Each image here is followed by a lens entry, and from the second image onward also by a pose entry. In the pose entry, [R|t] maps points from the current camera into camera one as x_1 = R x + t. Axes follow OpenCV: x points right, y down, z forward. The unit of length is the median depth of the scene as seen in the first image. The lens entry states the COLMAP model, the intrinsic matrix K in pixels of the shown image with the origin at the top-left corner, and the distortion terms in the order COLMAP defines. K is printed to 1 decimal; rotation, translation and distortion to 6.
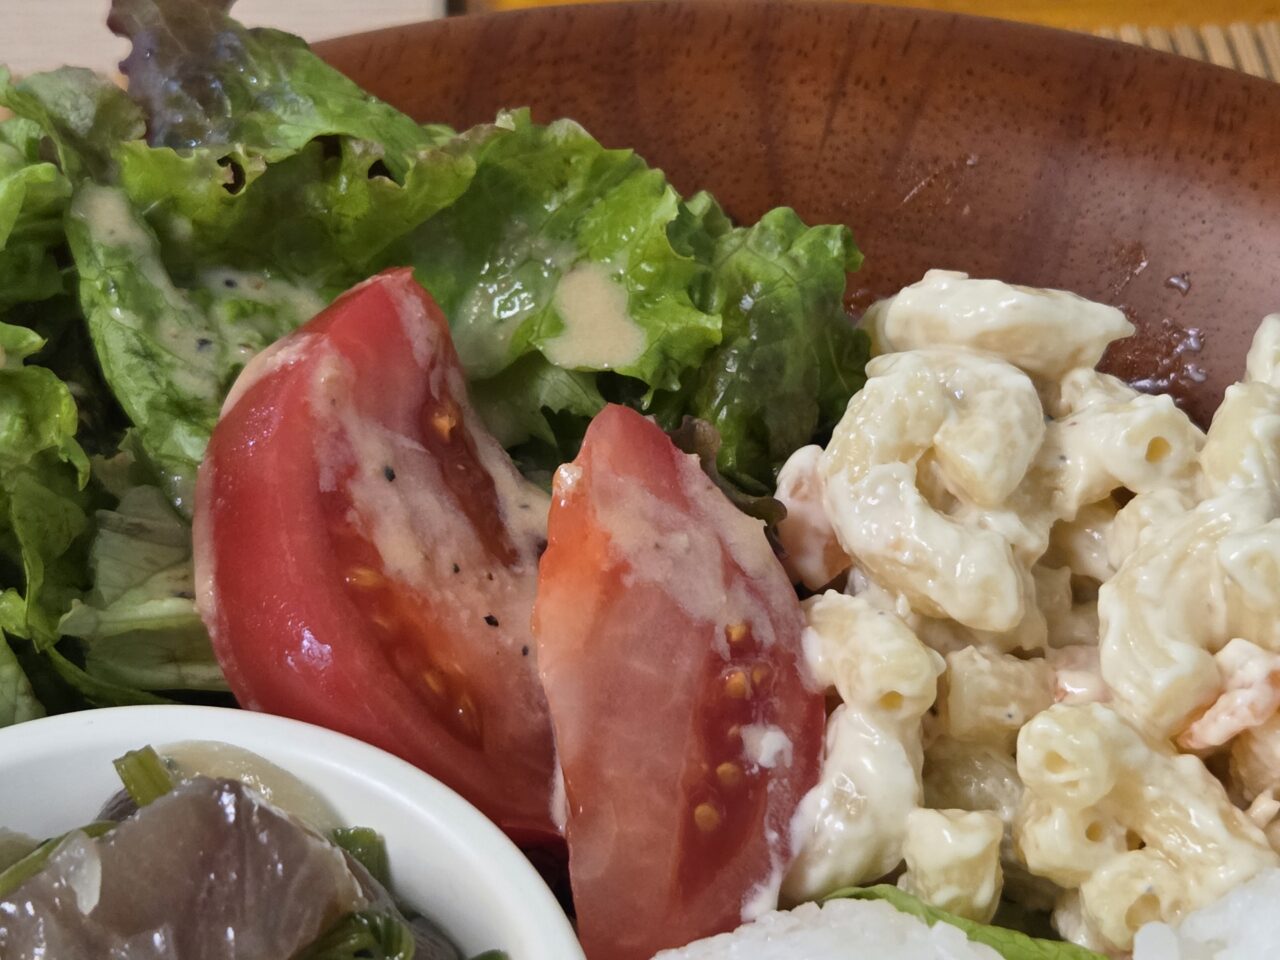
lens RADIAL K [[2783.5, 0, 640.0], [0, 2783.5, 480.0], [0, 0, 1]] dist [0.070108, 0.000210]
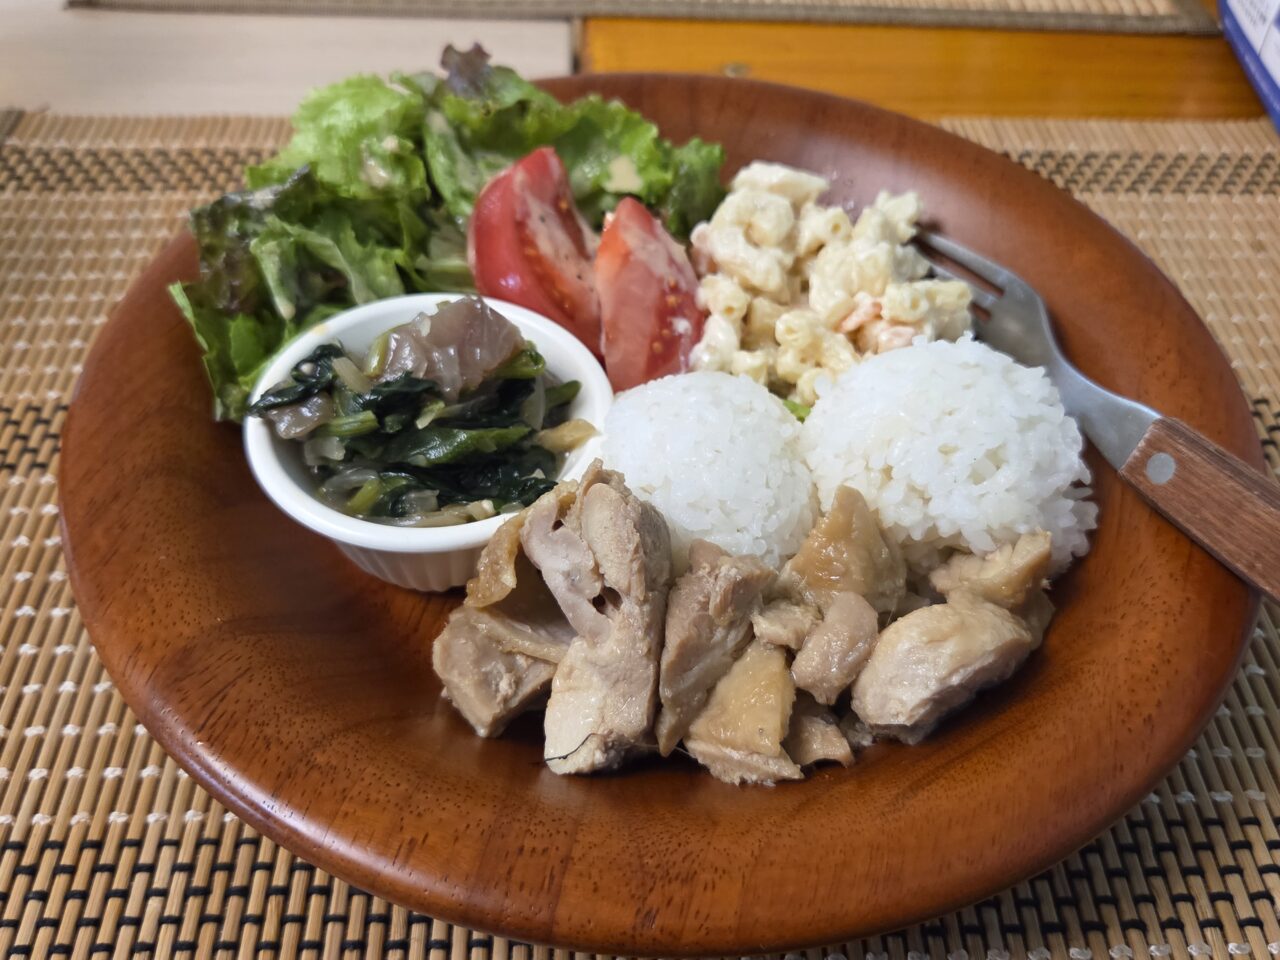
lens RADIAL K [[1128.1, 0, 640.0], [0, 1128.1, 480.0], [0, 0, 1]] dist [-0.004953, -0.009274]
pose [[0.999086, 0.042660, 0.002678, 0.009208], [-0.042744, 0.997257, 0.060419, 0.174135], [-0.000093, -0.060478, 0.998170, -0.072616]]
